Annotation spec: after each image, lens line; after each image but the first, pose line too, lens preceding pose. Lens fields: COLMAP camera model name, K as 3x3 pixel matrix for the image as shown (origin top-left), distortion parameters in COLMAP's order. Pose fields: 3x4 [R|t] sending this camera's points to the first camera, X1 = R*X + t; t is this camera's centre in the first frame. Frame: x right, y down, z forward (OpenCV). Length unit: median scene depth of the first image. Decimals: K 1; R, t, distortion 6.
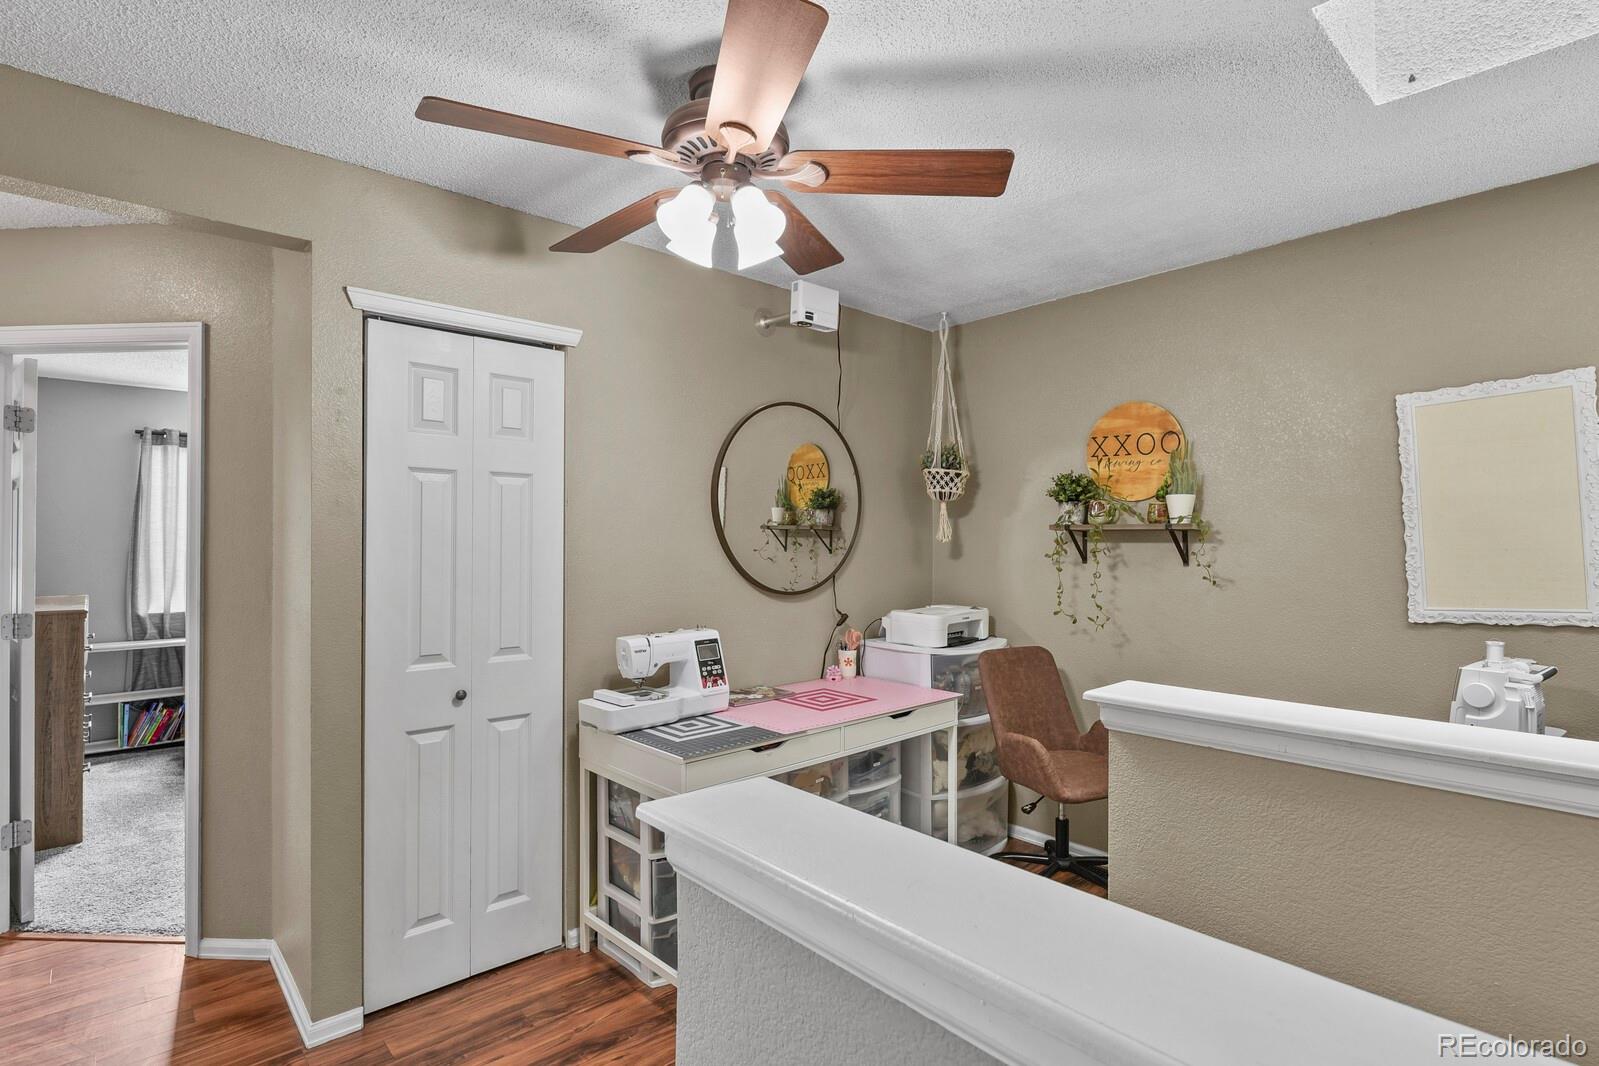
lens RADIAL K [[787.8, 0, 799.5], [0, 787.8, 533.0], [0, 0, 1]] dist [0.036183, 0.000011]
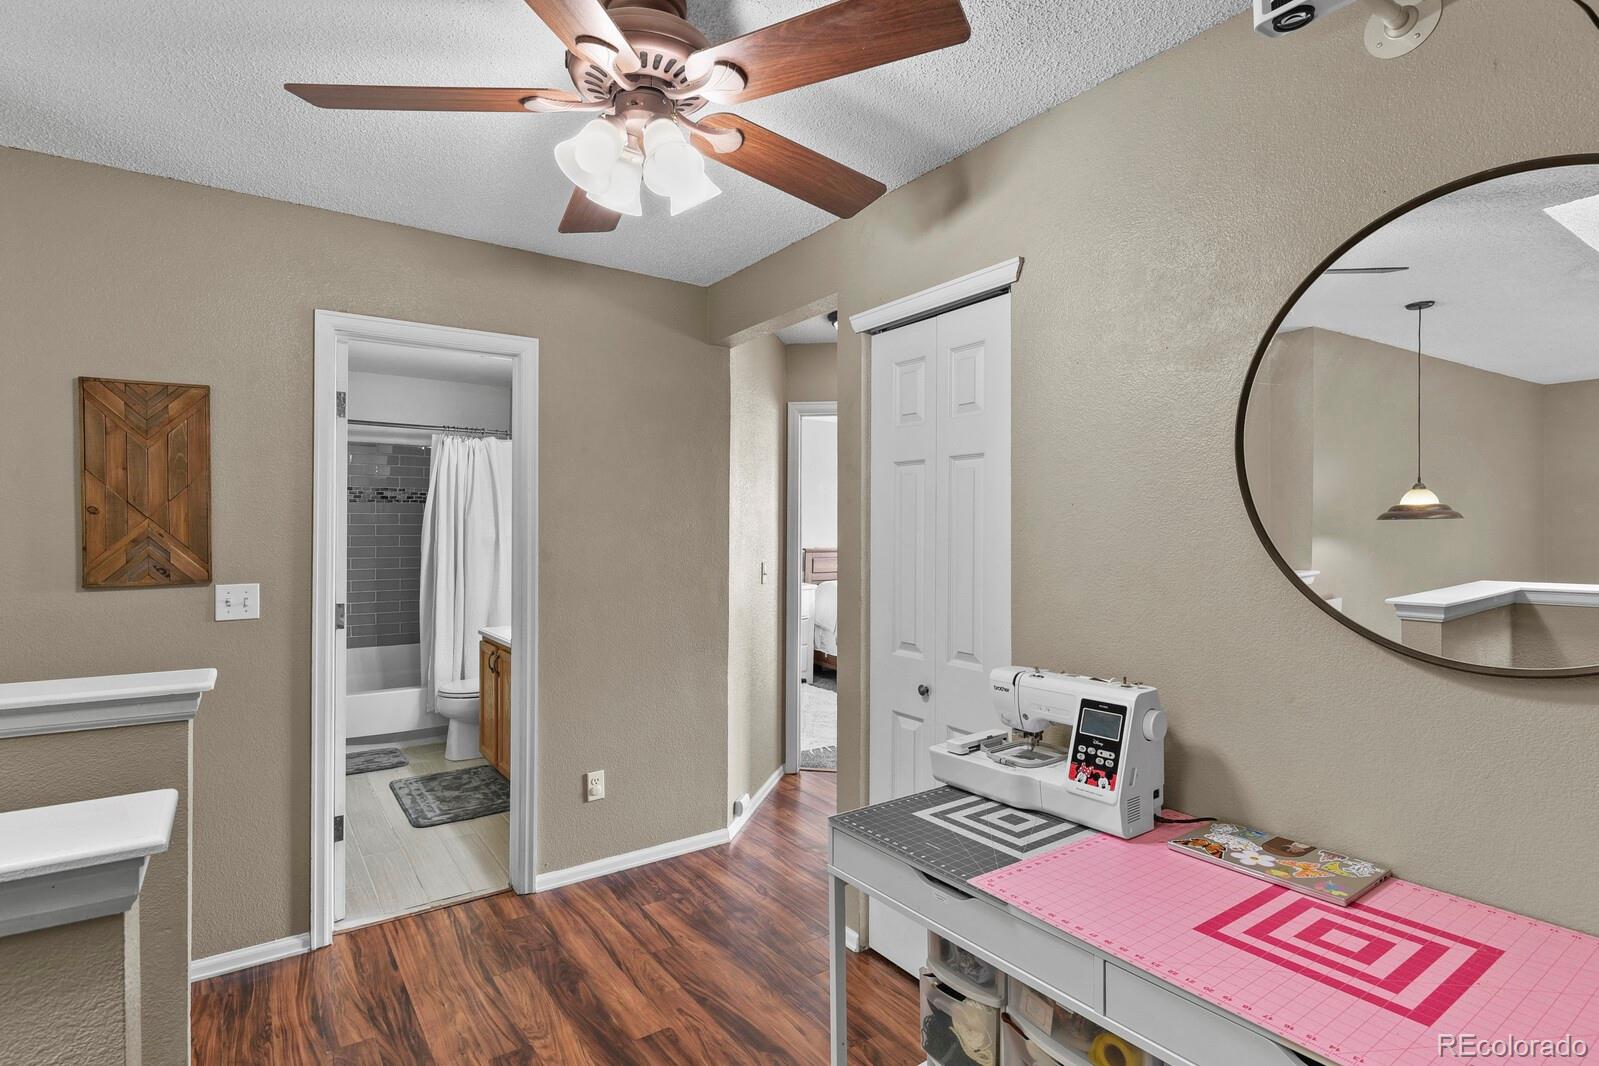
lens RADIAL K [[797.7, 0, 799.5], [0, 797.7, 533.0], [0, 0, 1]] dist [-0.000633, -0.000206]
pose [[-0.114667, 0.002771, -0.993400, 0.515193], [0.003817, 0.999990, 0.002349, 0.007654], [0.993397, -0.003523, -0.114676, 0.882327]]
